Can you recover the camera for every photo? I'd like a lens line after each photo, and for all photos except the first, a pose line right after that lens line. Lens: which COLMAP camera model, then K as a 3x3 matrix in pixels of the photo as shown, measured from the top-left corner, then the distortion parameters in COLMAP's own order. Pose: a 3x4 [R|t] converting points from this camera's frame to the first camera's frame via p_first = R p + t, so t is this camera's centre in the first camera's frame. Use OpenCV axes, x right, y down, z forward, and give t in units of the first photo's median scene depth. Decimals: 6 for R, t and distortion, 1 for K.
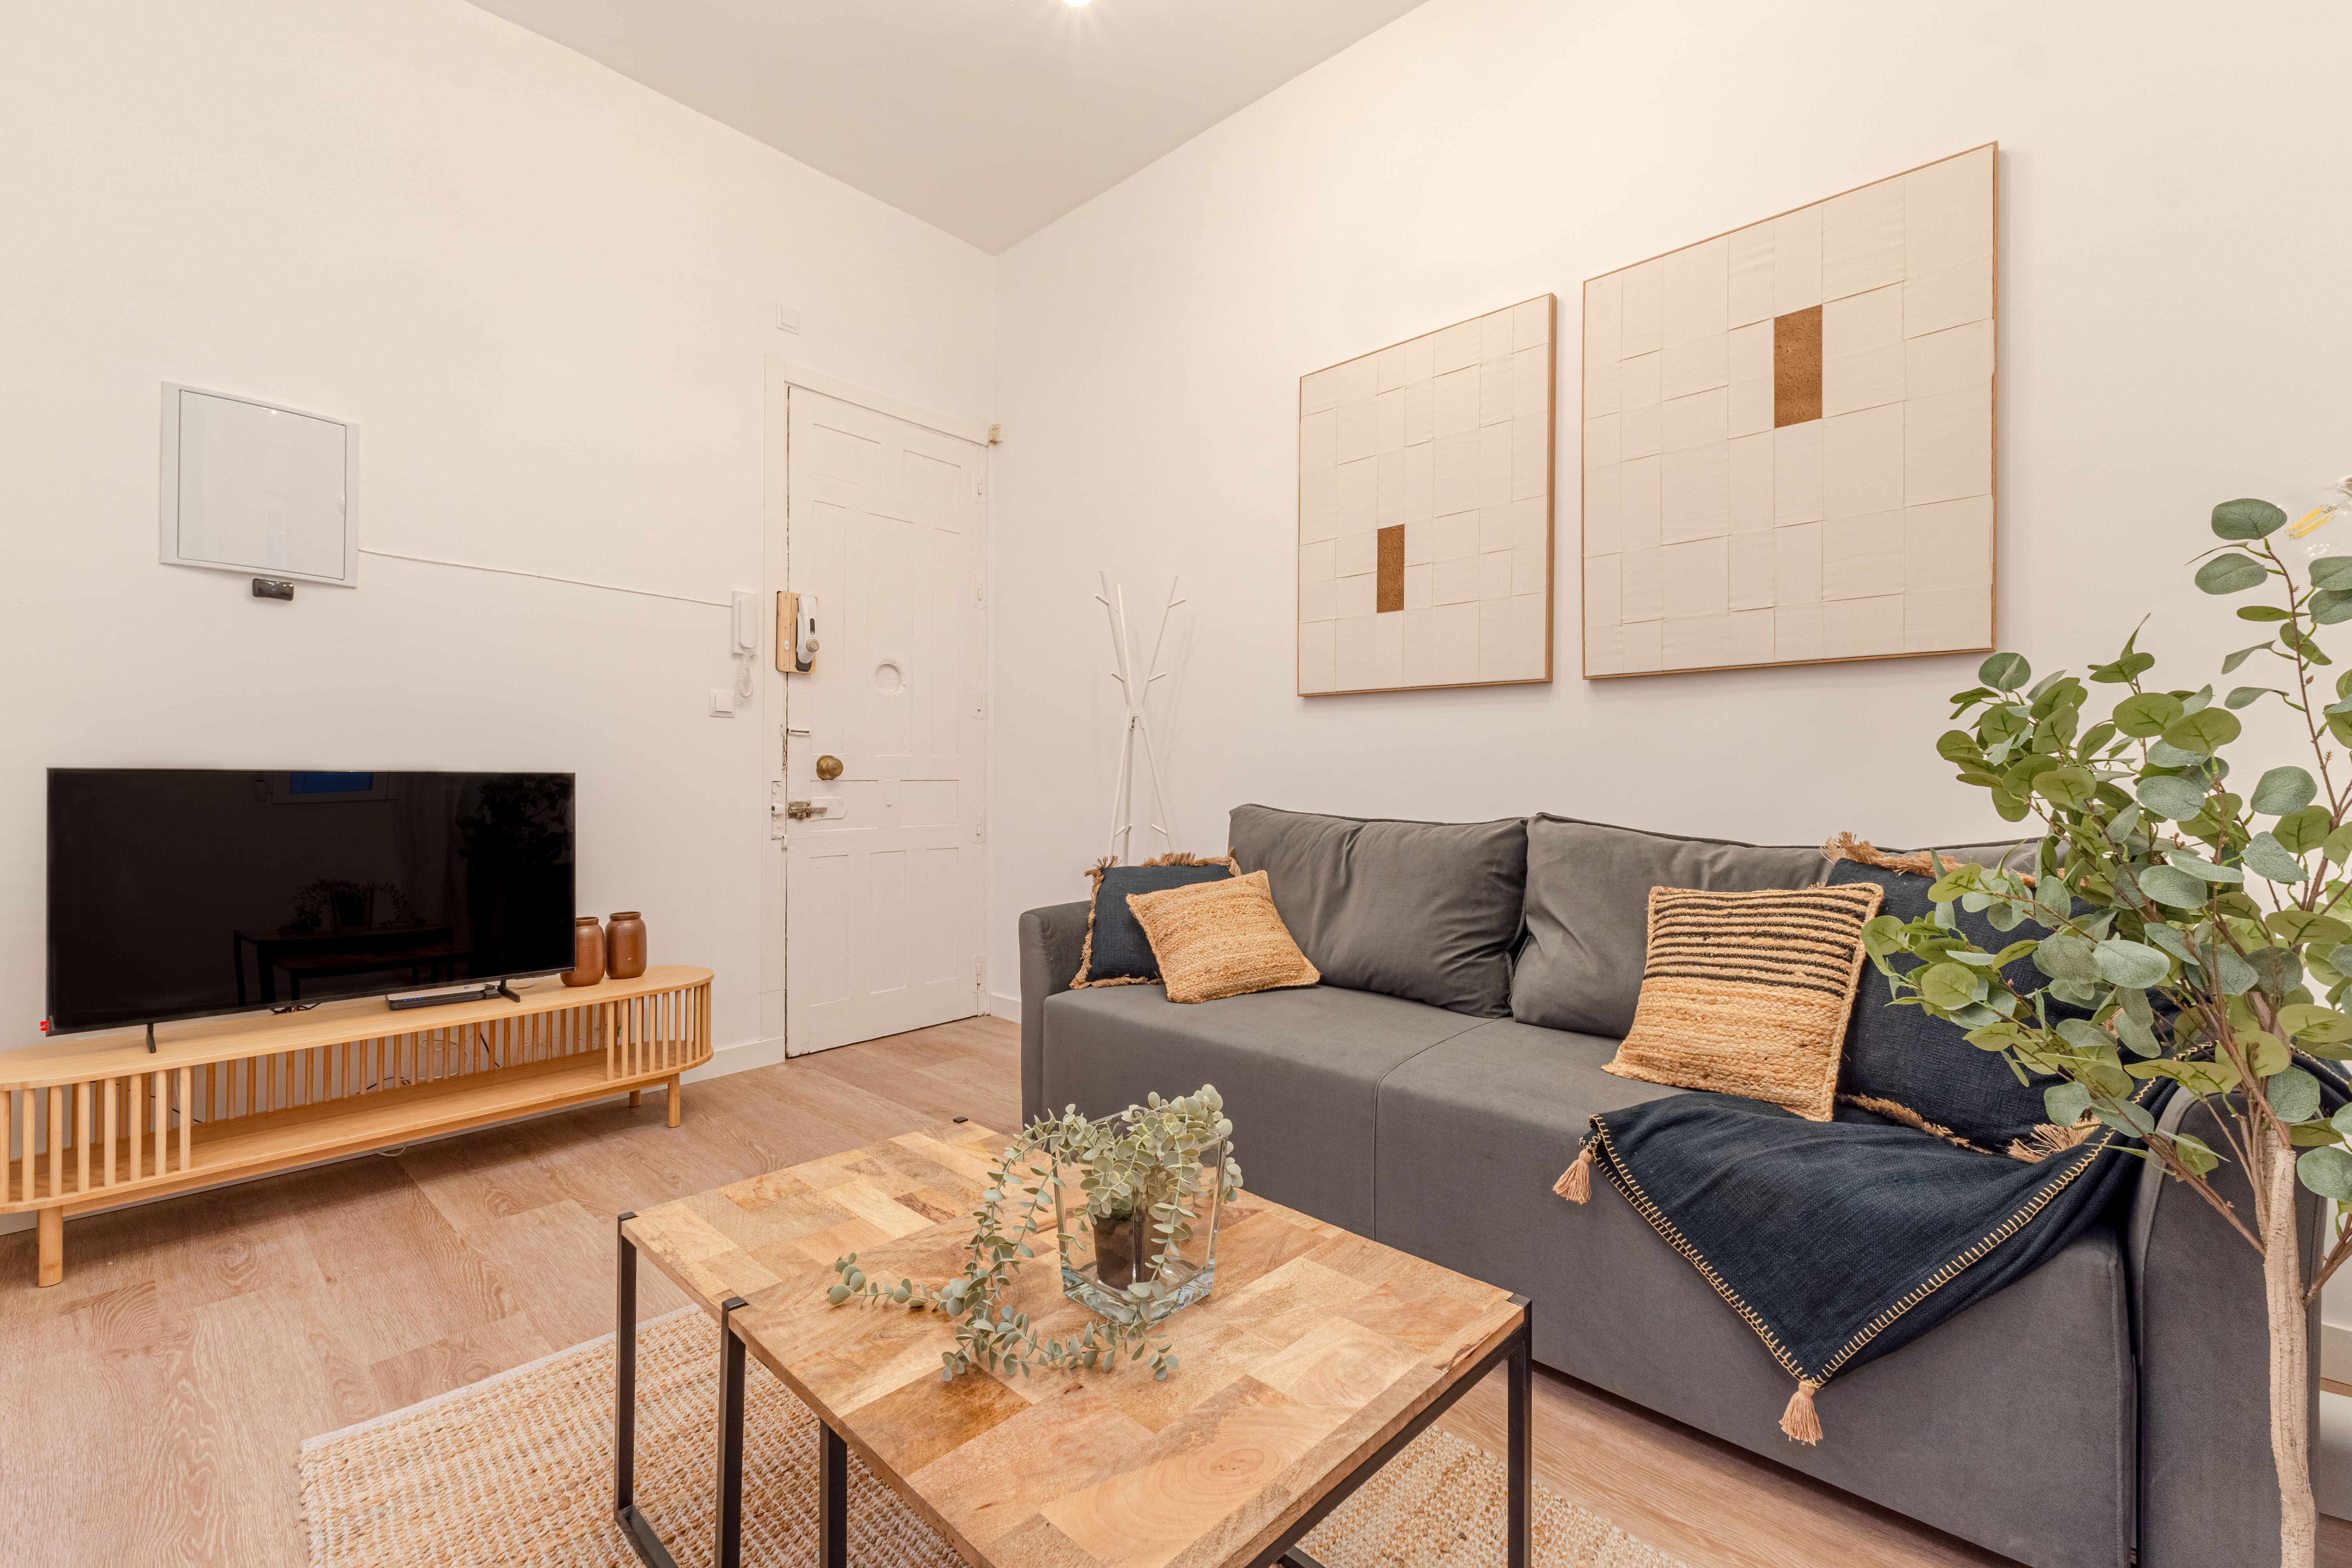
lens RADIAL K [[987.2, 0, 1180.2], [0, 987.2, 784.3], [0, 0, 1]] dist [0.003185, 0.000935]
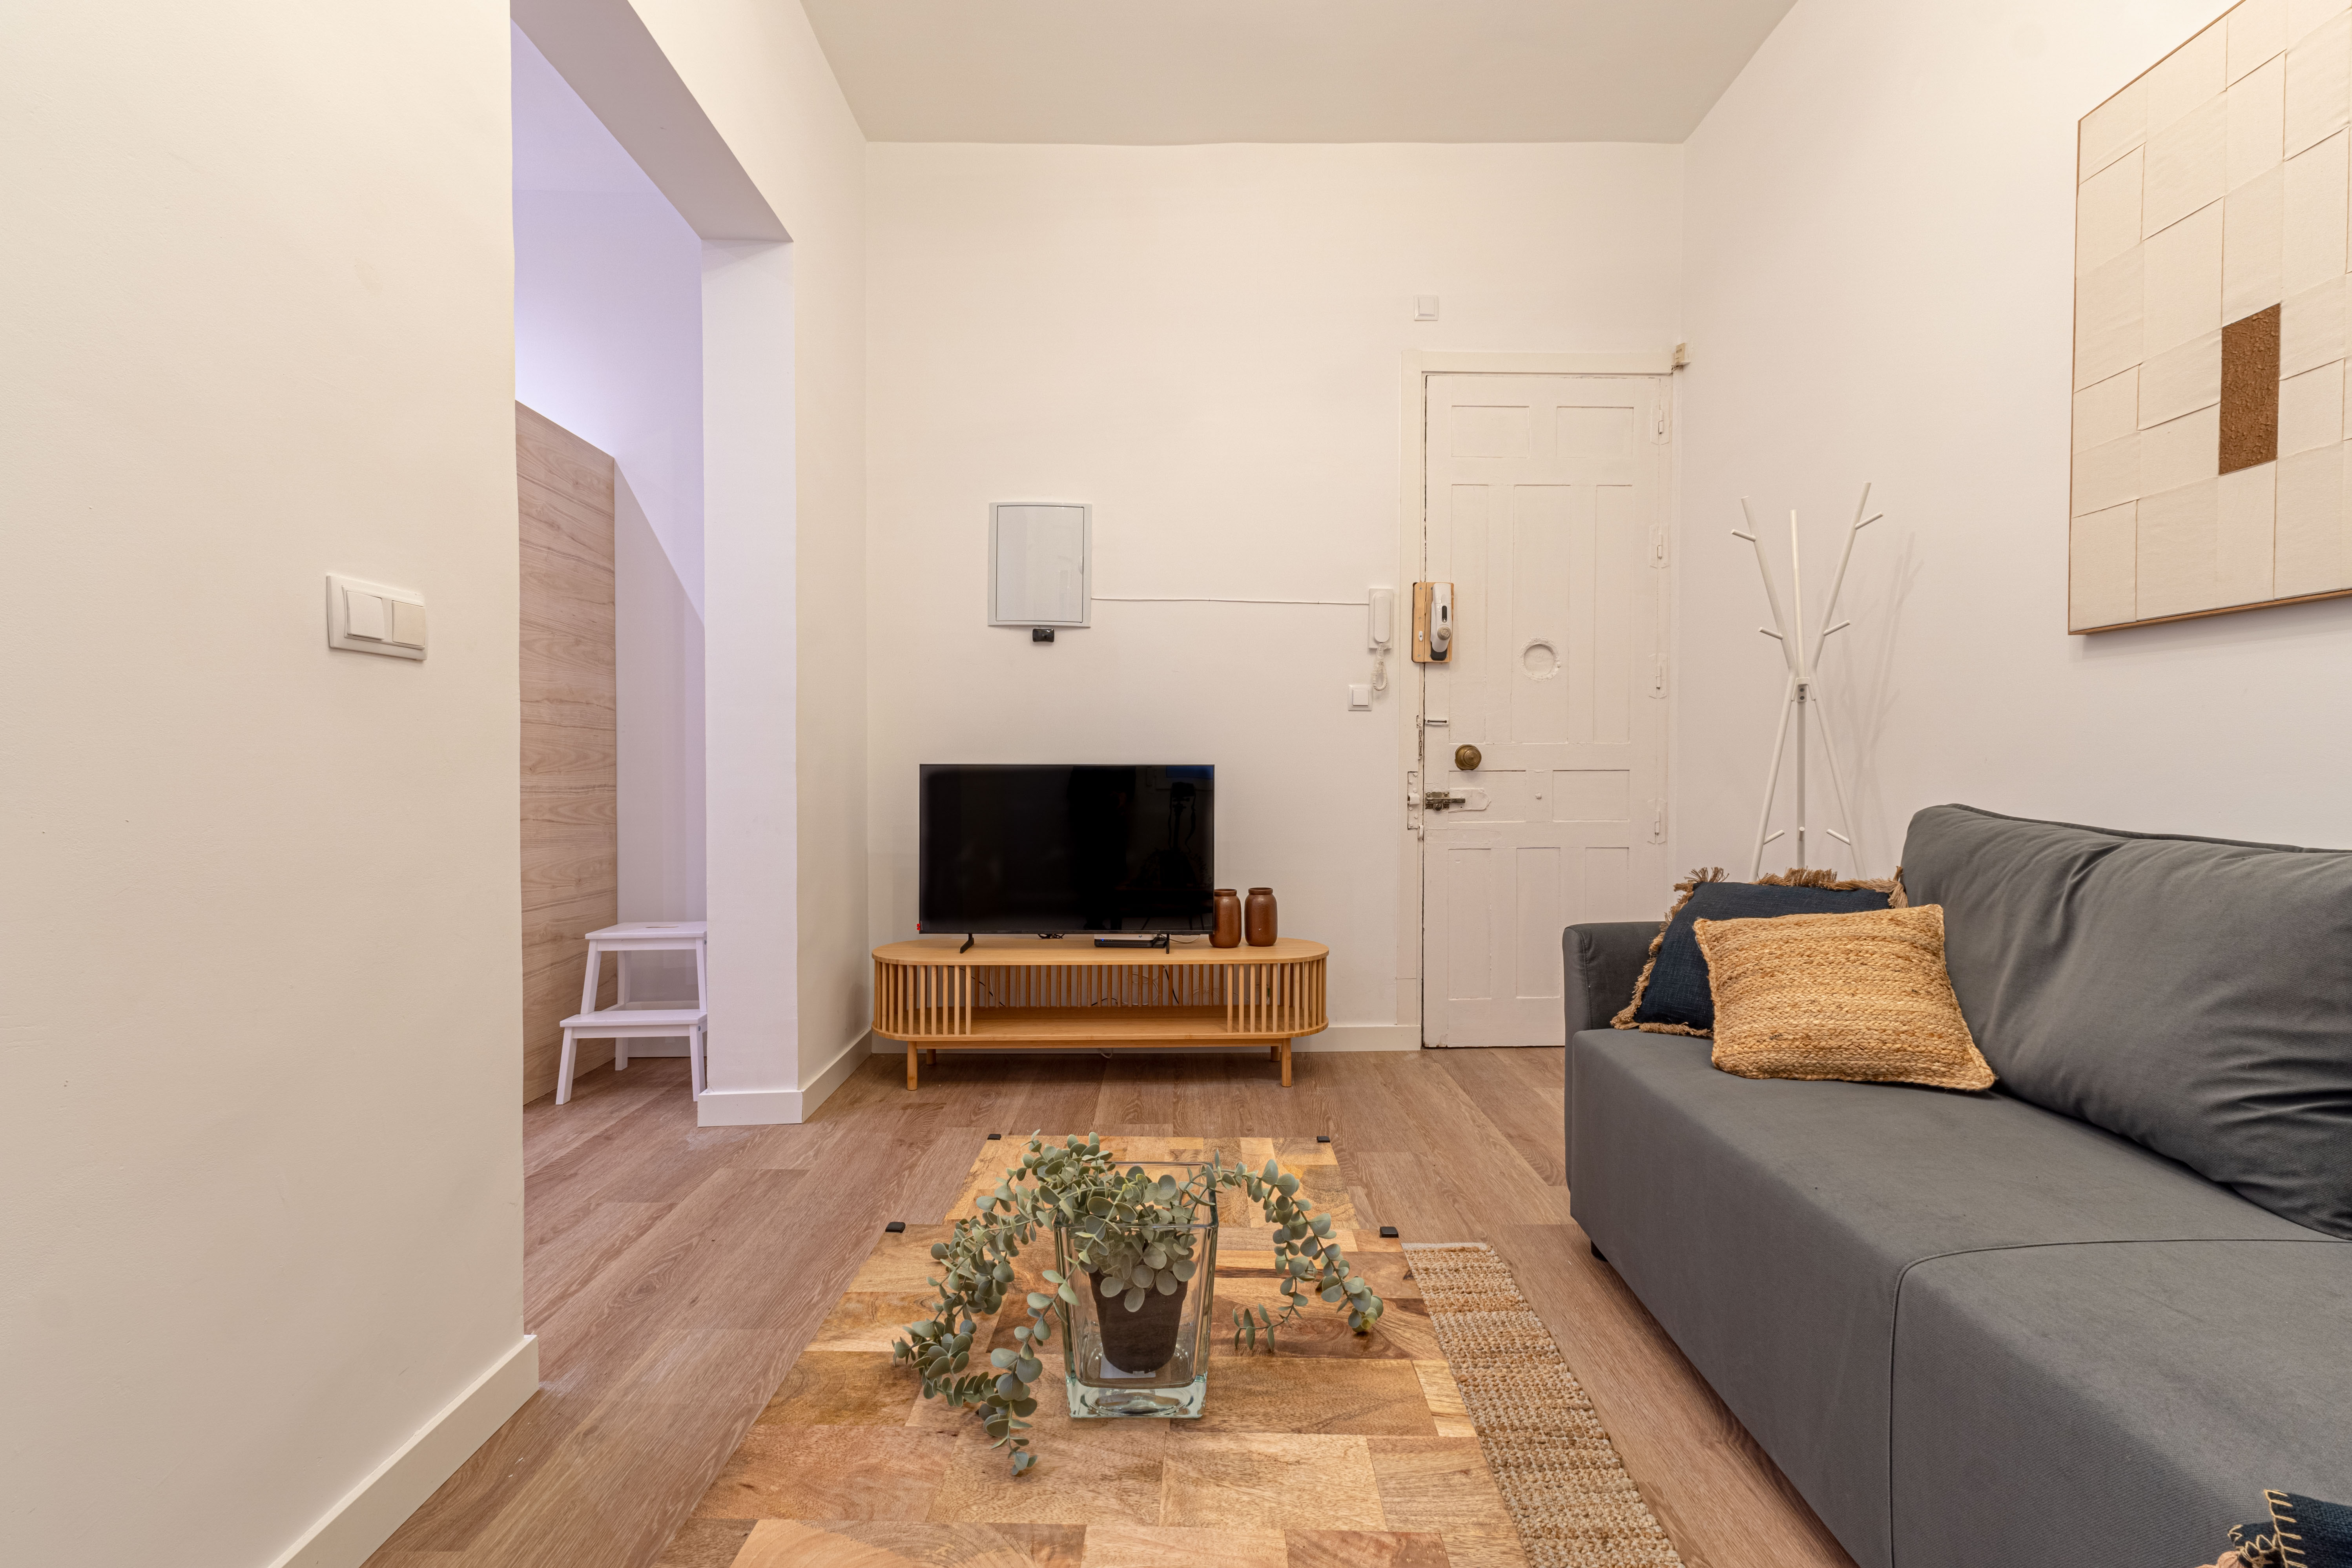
lens RADIAL K [[996.0, 0, 1176.0], [0, 996.0, 784.0], [0, 0, 1]] dist [0.001543, 0.000393]
pose [[0.675968, 0.006800, -0.736899, 0.240692], [-0.000019, 0.999958, 0.009210, -0.000010], [0.736931, -0.006212, 0.675940, 0.179658]]
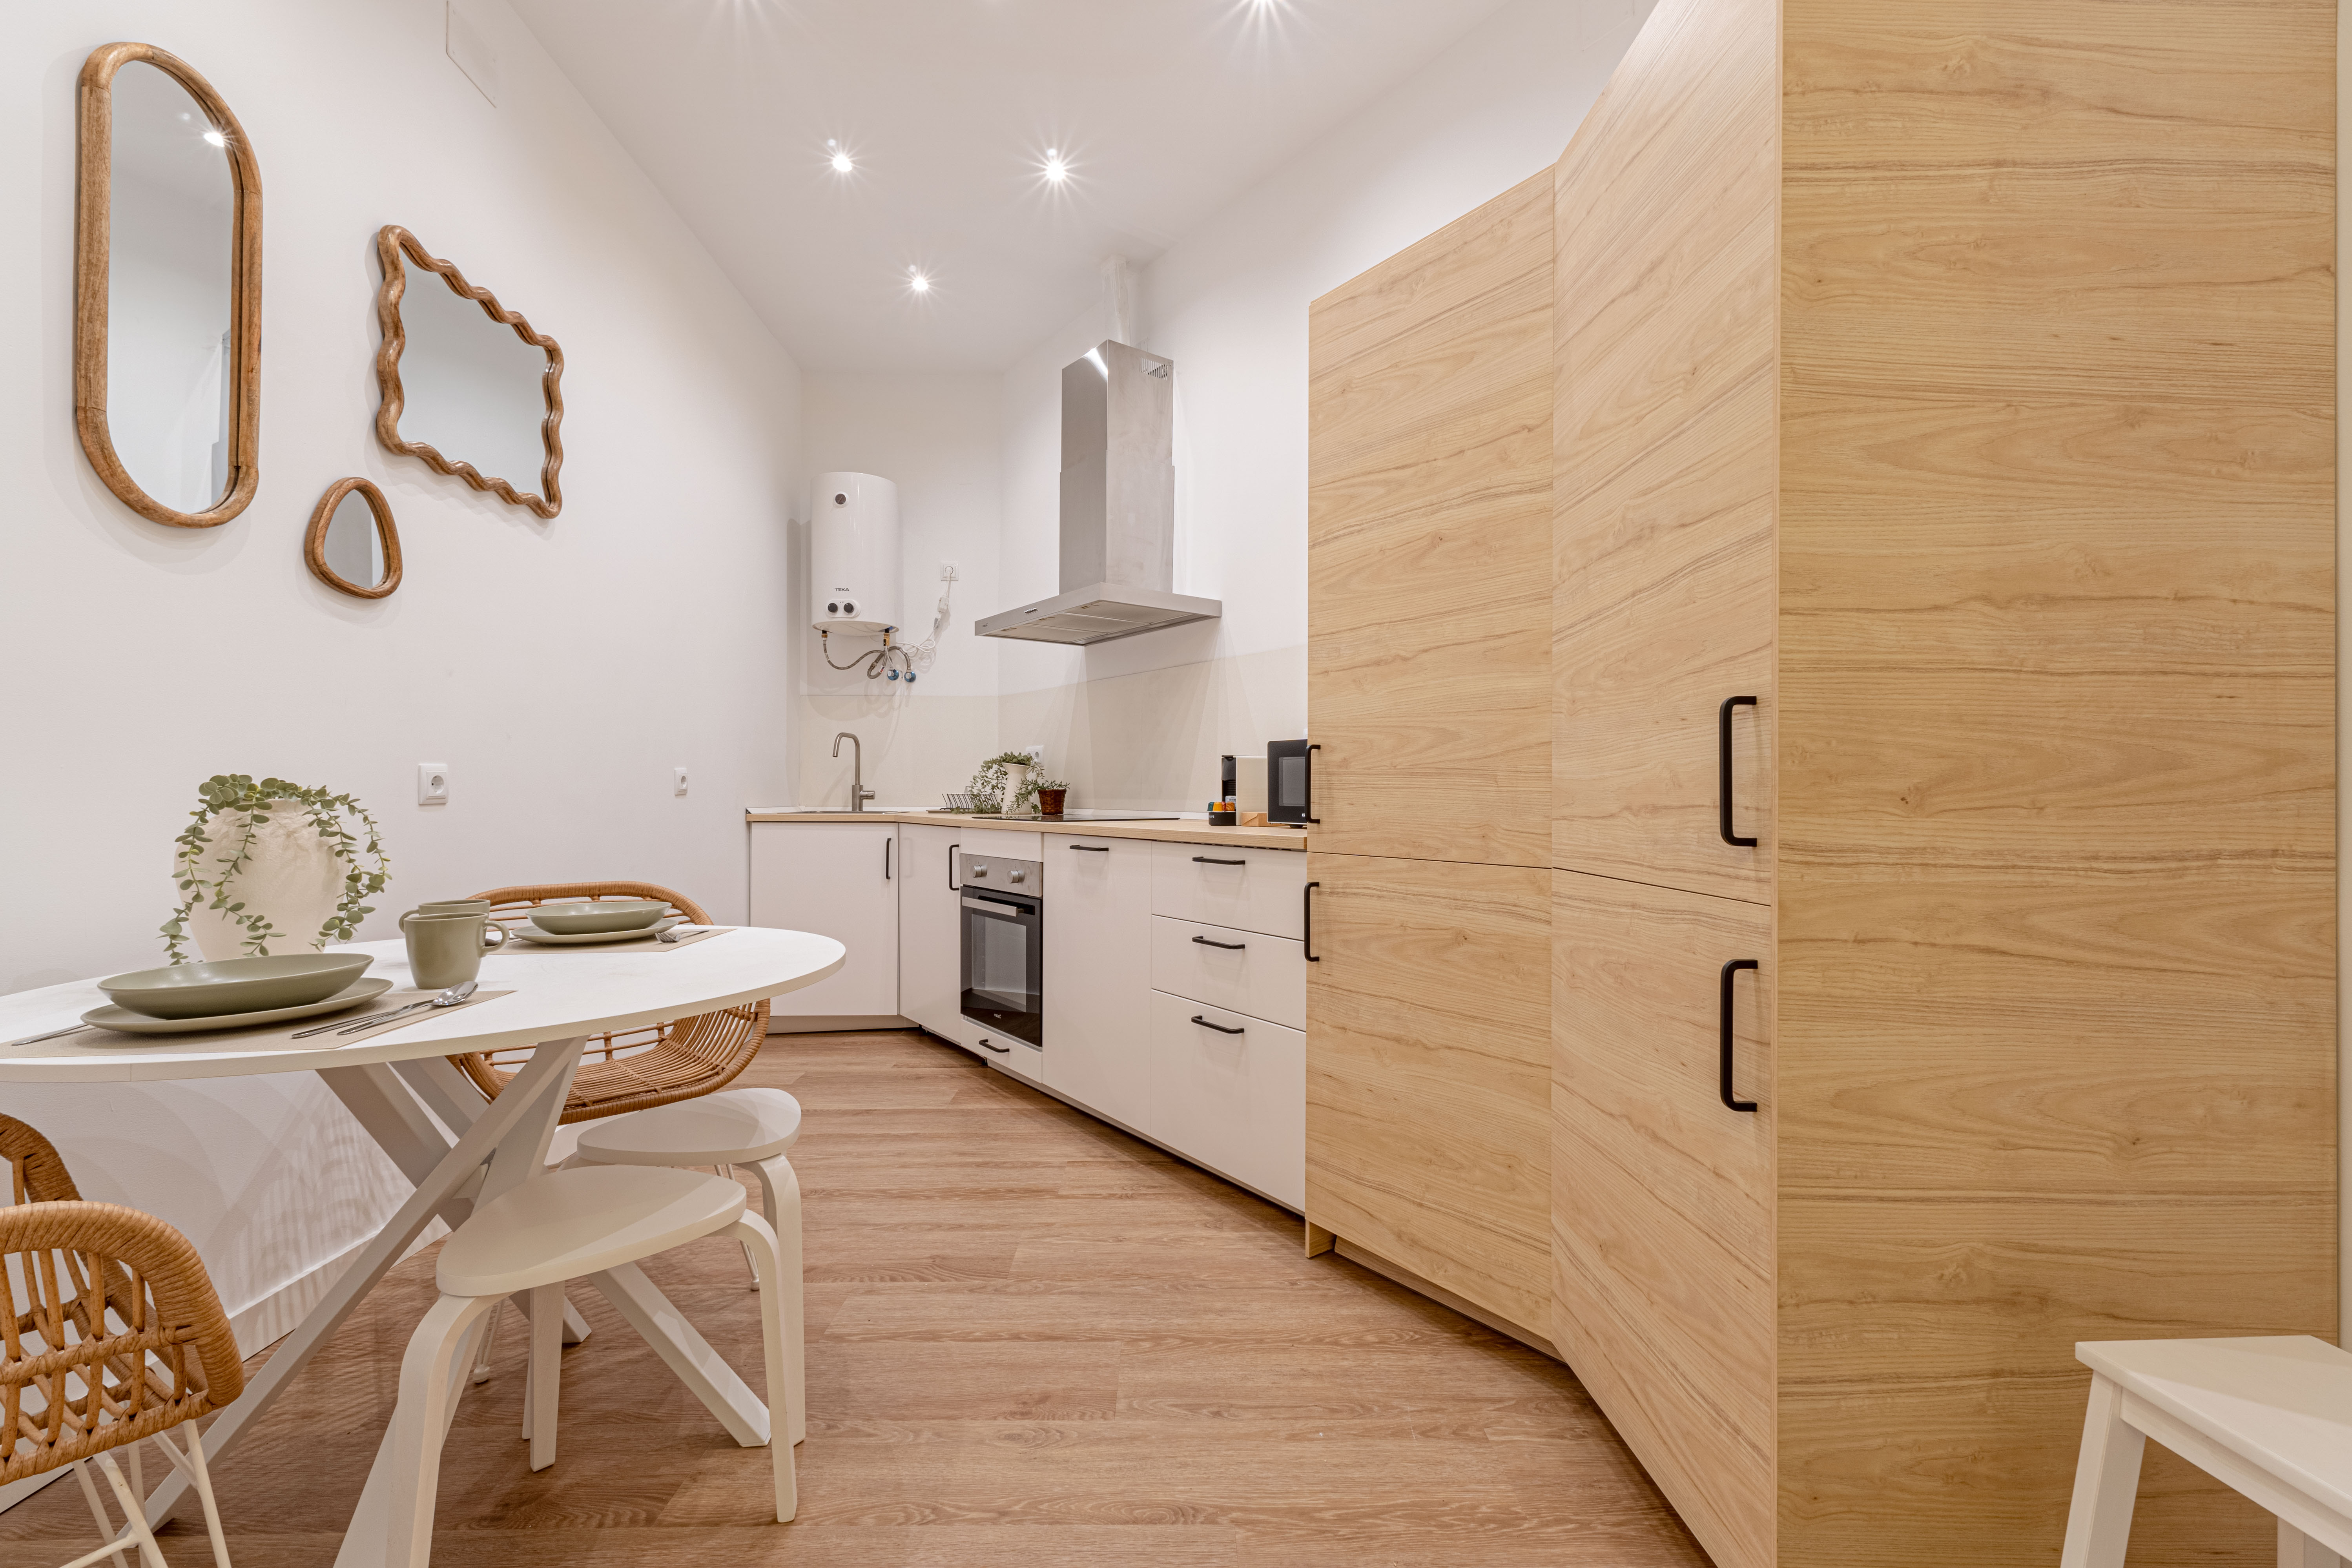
lens RADIAL K [[987.2, 0, 1180.2], [0, 987.2, 784.3], [0, 0, 1]] dist [0.003185, 0.000935]
pose [[-0.731611, -0.011943, -0.681618, -0.629478], [-0.008103, 0.999928, -0.008824, -0.007185], [0.681675, -0.000933, -0.731655, 0.507093]]
